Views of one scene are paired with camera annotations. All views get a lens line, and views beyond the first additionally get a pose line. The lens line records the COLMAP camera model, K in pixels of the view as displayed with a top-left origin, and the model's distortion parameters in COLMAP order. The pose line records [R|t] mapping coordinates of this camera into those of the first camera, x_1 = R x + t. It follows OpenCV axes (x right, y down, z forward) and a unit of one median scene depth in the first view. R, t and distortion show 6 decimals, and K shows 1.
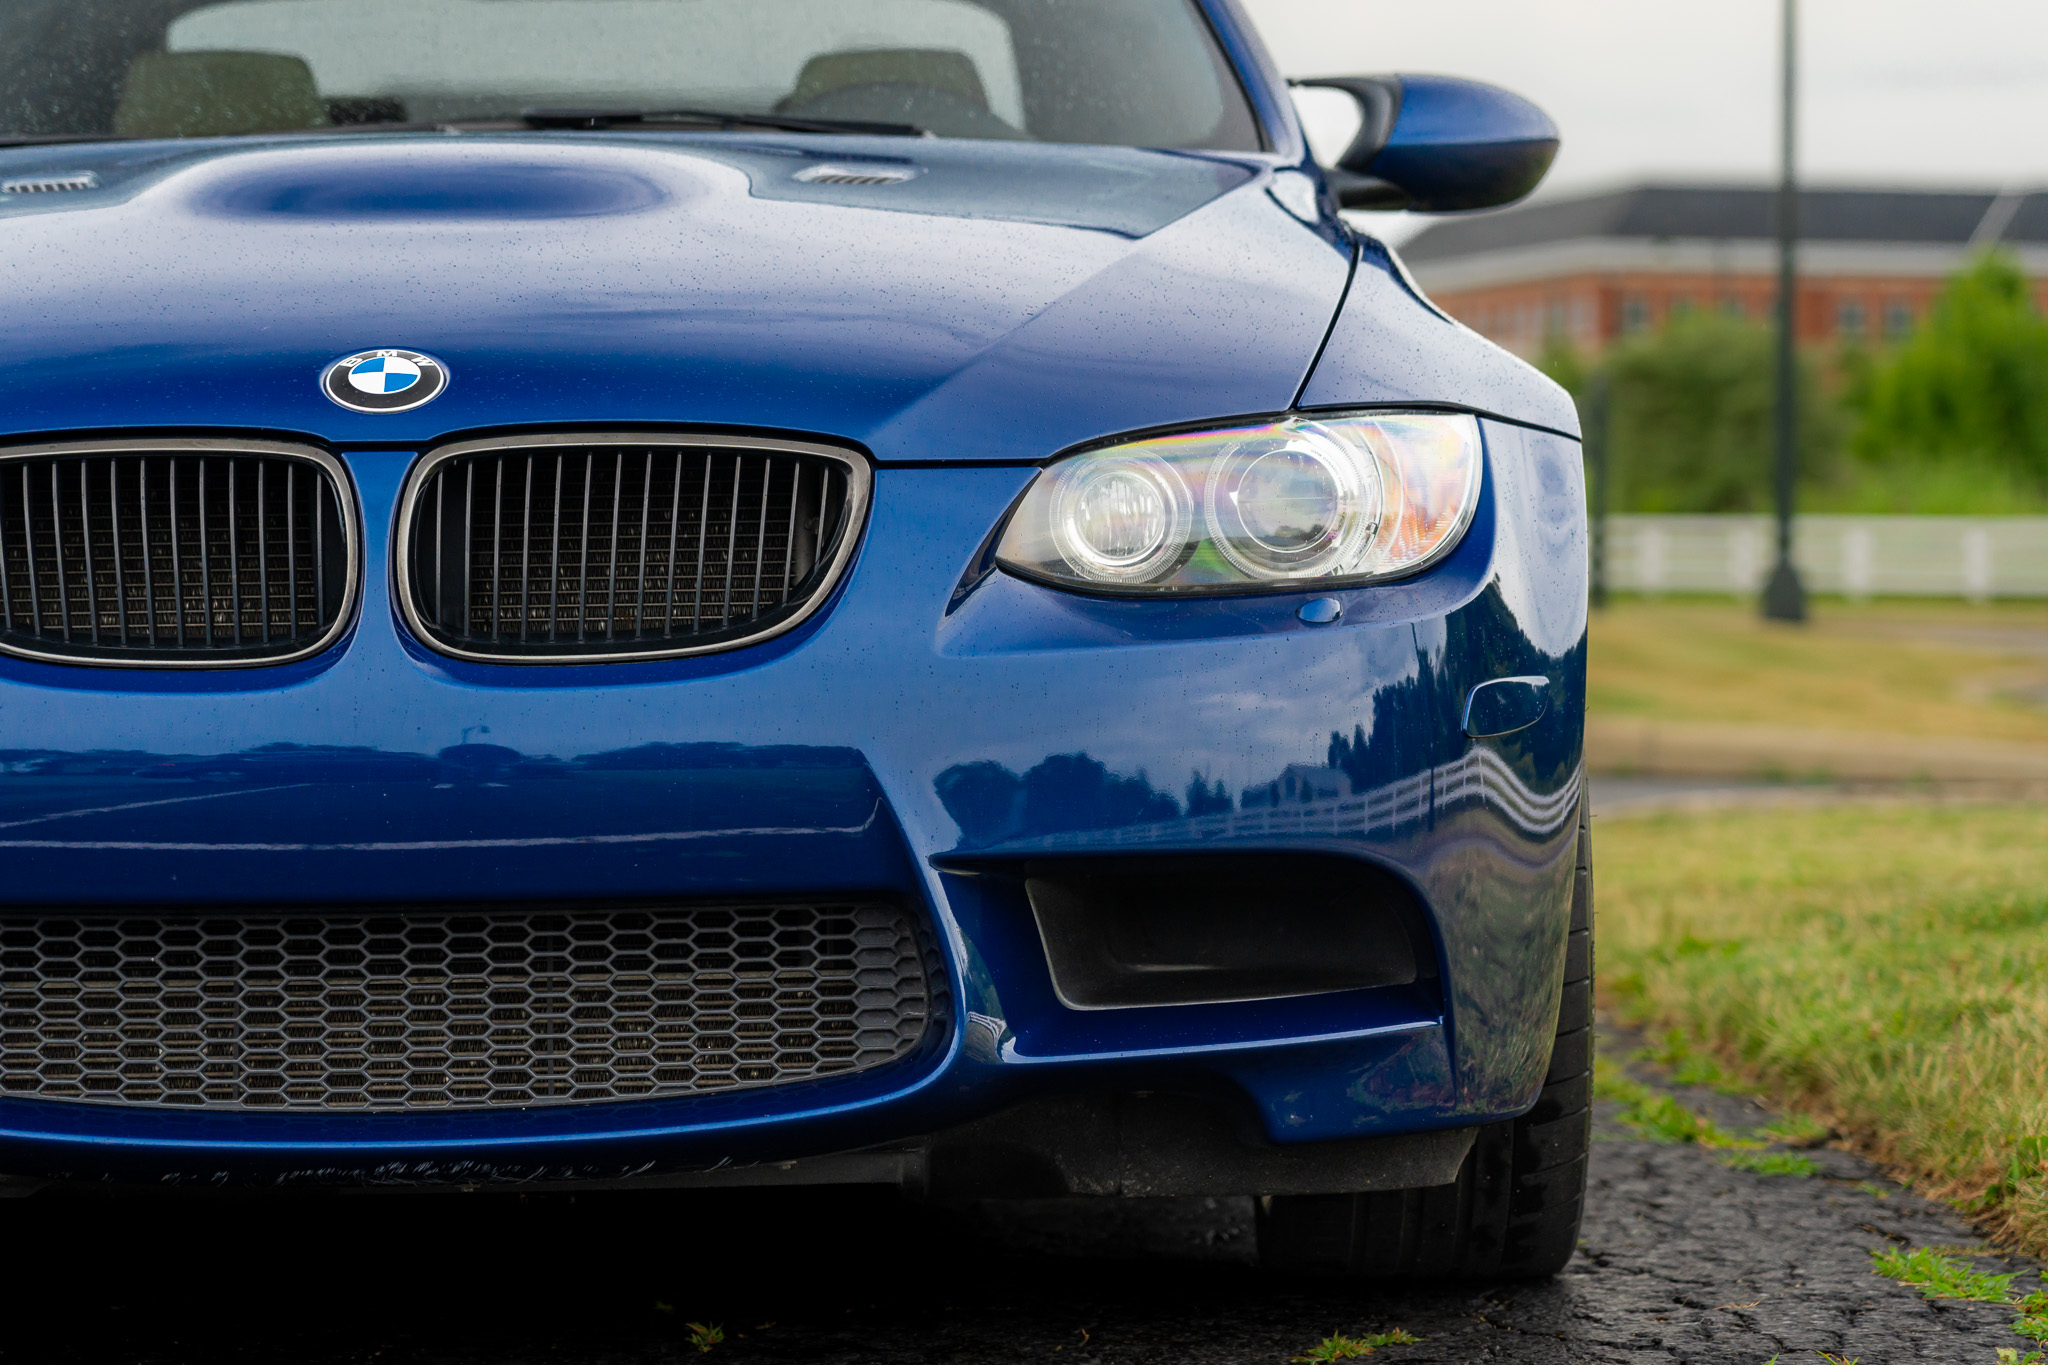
lens RADIAL K [[6168.1, 0, 1019.6], [0, 6168.1, 678.3], [0, 0, 1]] dist [0.129751, 0.000000]
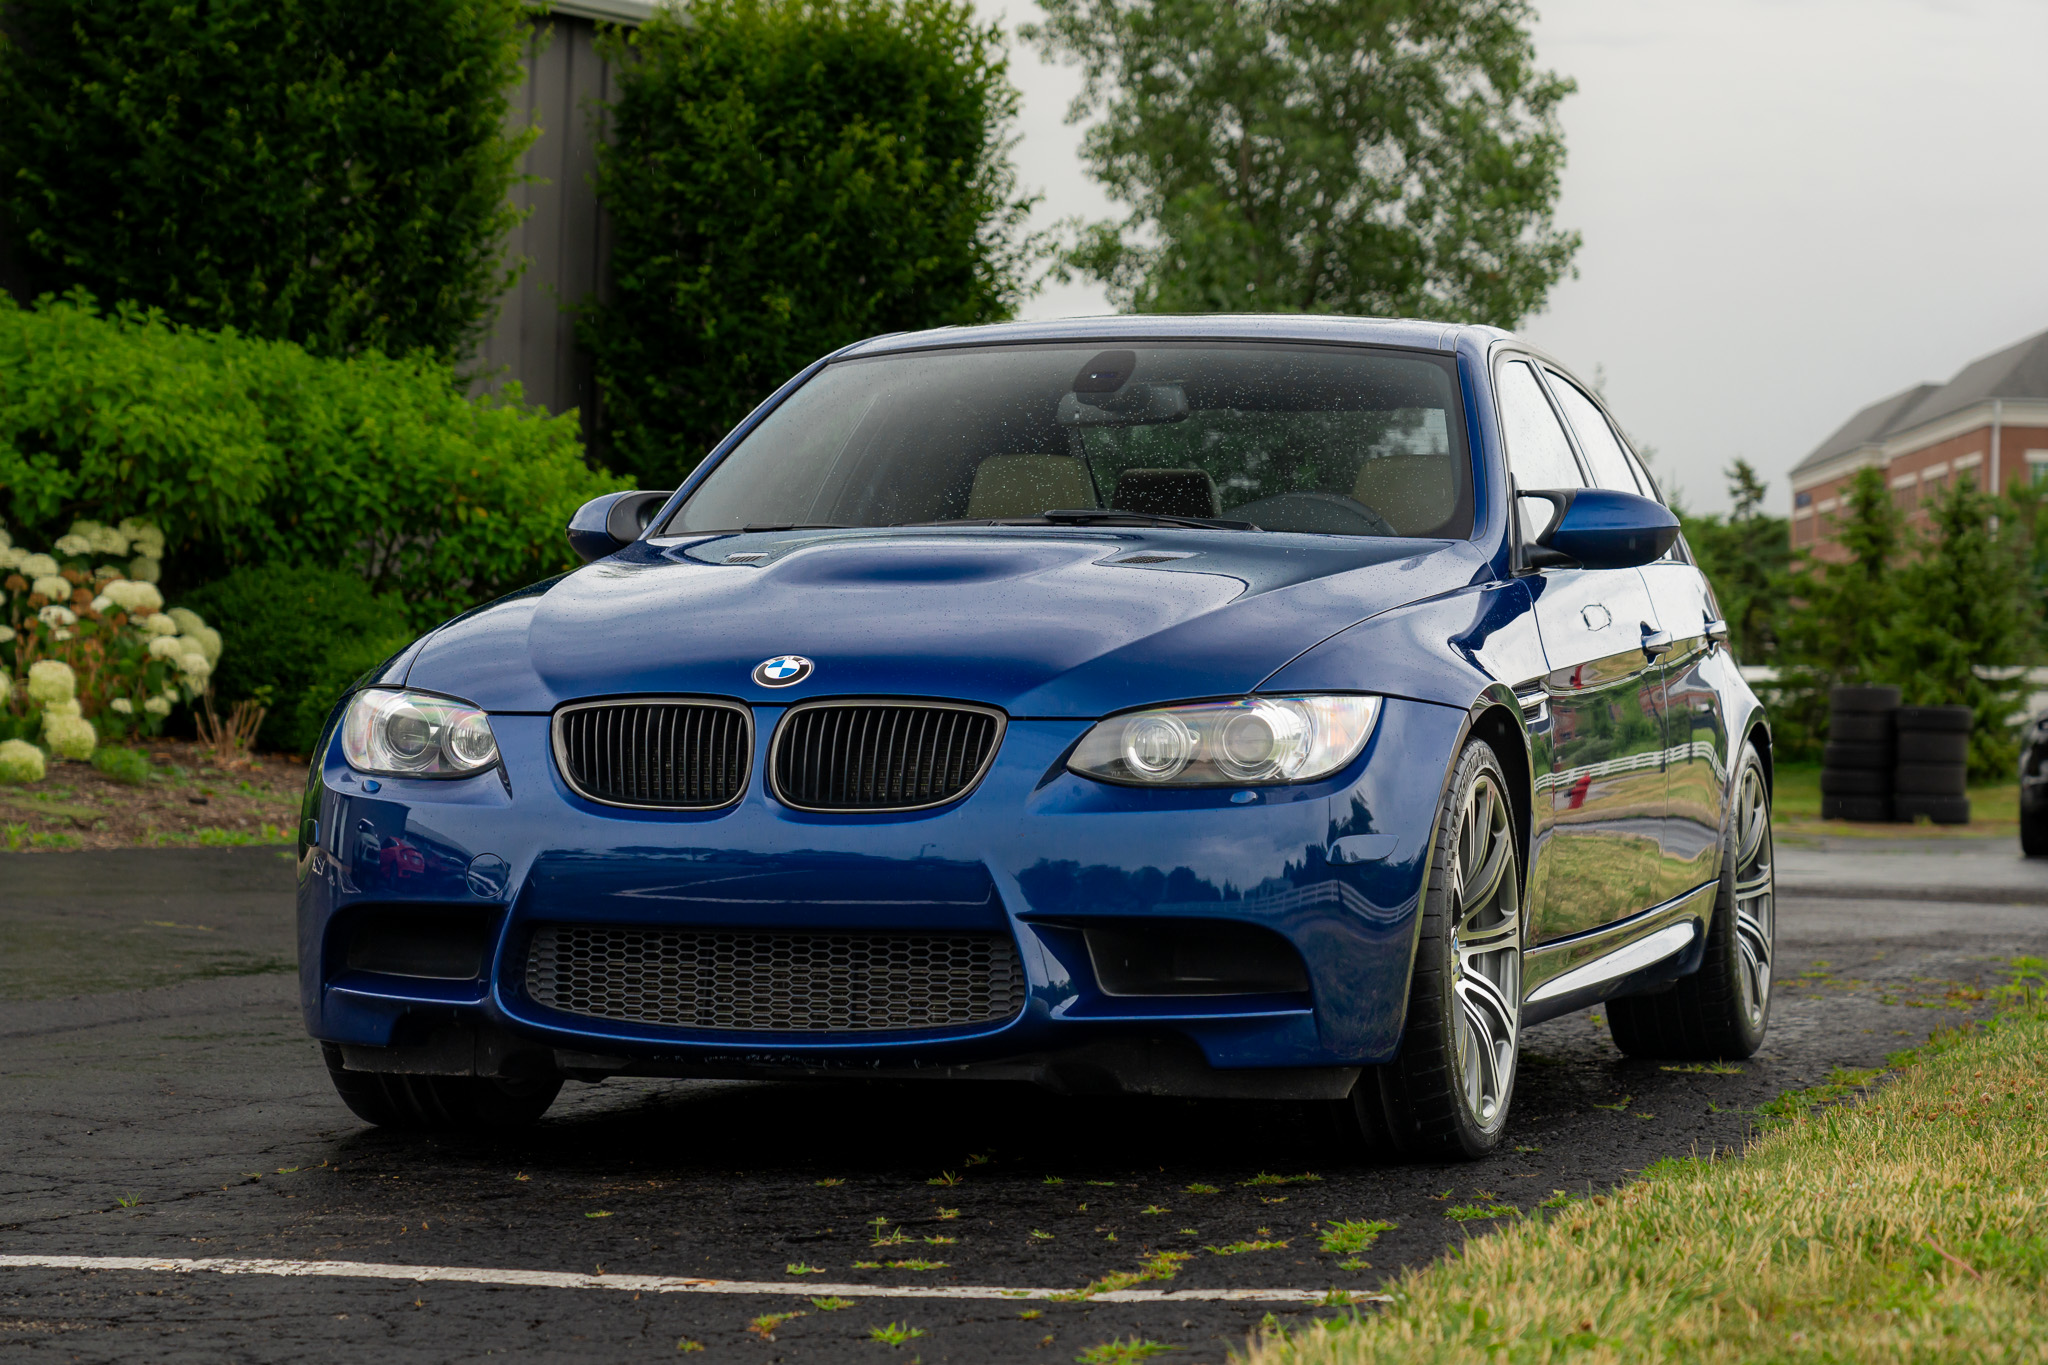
lens RADIAL K [[5070.6, 0, 1024.3], [0, 5070.6, 694.5], [0, 0, 1]] dist [0.047837, 0.000000]
pose [[0.953226, 0.020288, -0.301576, 0.475718], [-0.027832, 0.999397, -0.020739, -0.008317], [0.300973, 0.028162, 0.953217, -0.563979]]
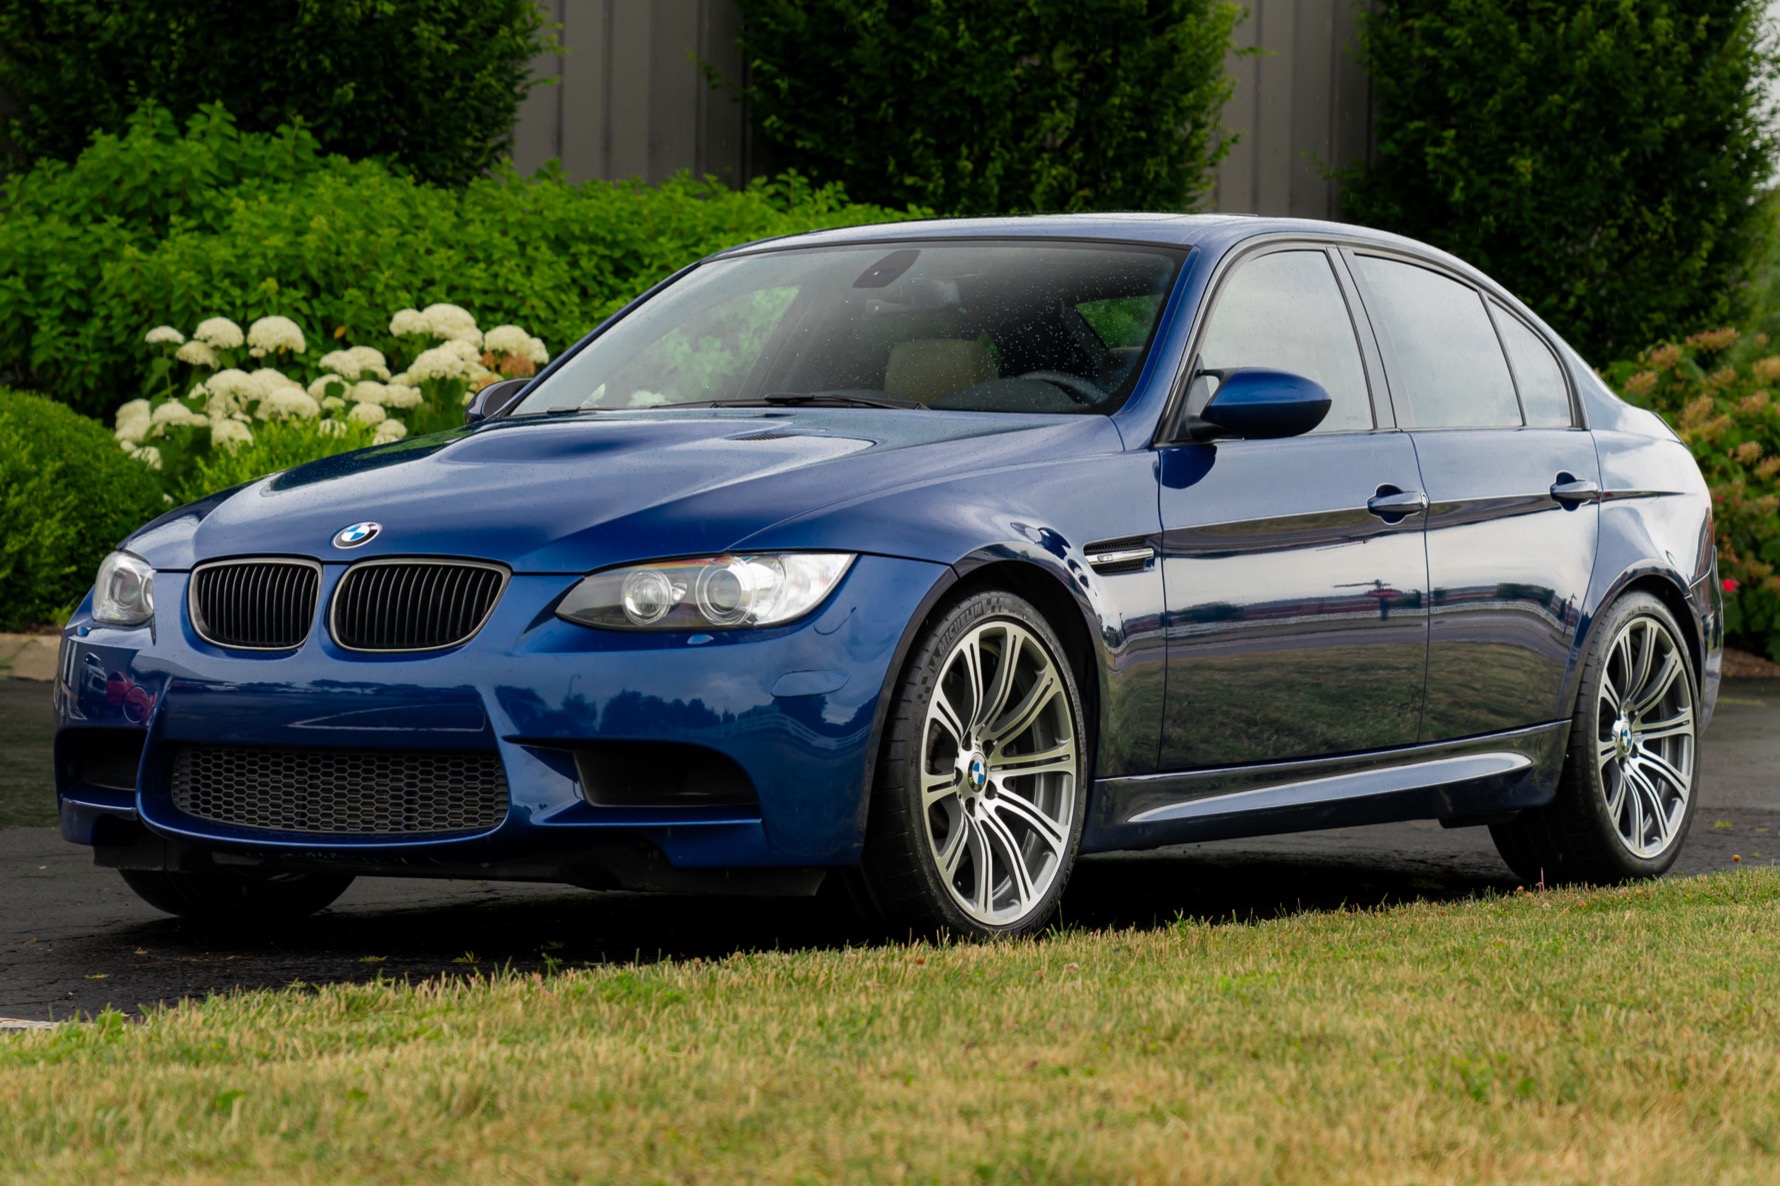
lens RADIAL K [[5216.8, 0, 891.2], [0, 5216.8, 587.3], [0, 0, 1]] dist [0.059466, 0.000000]
pose [[0.841056, 0.019469, -0.540598, 1.190108], [-0.027291, 0.999607, -0.006459, -0.020121], [0.540259, 0.020186, 0.841256, -0.619650]]
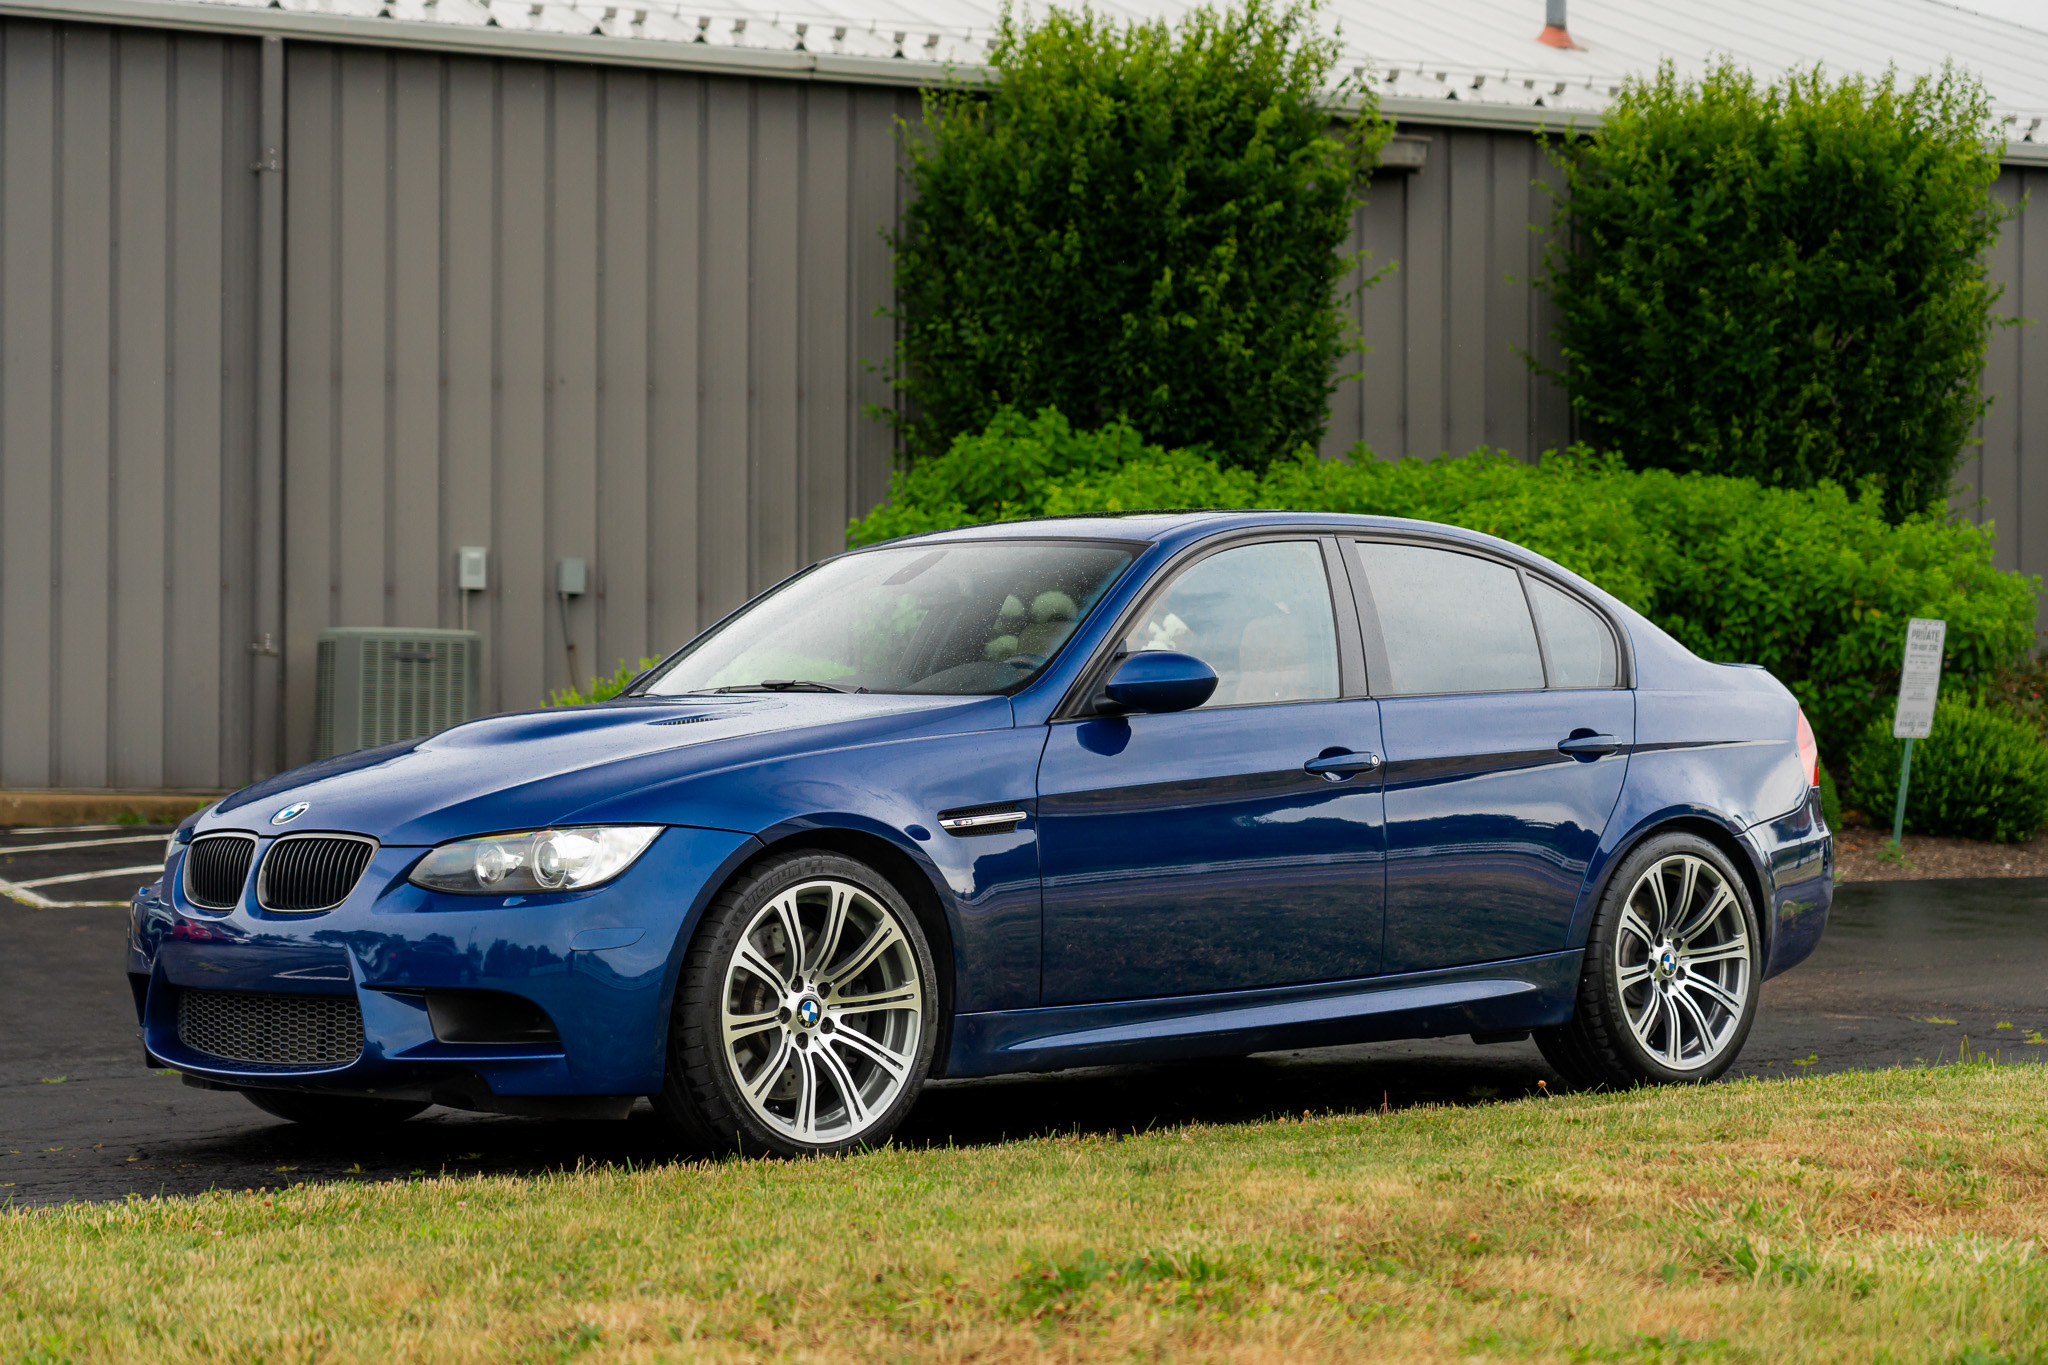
lens RADIAL K [[4280.5, 0, 979.1], [0, 4280.5, 795.8], [0, 0, 1]] dist [0.112675, 0.000000]
pose [[0.668170, 0.013352, -0.743889, 1.624839], [-0.015357, 0.999873, 0.004153, -0.069902], [0.743850, 0.008649, 0.668291, -0.113835]]
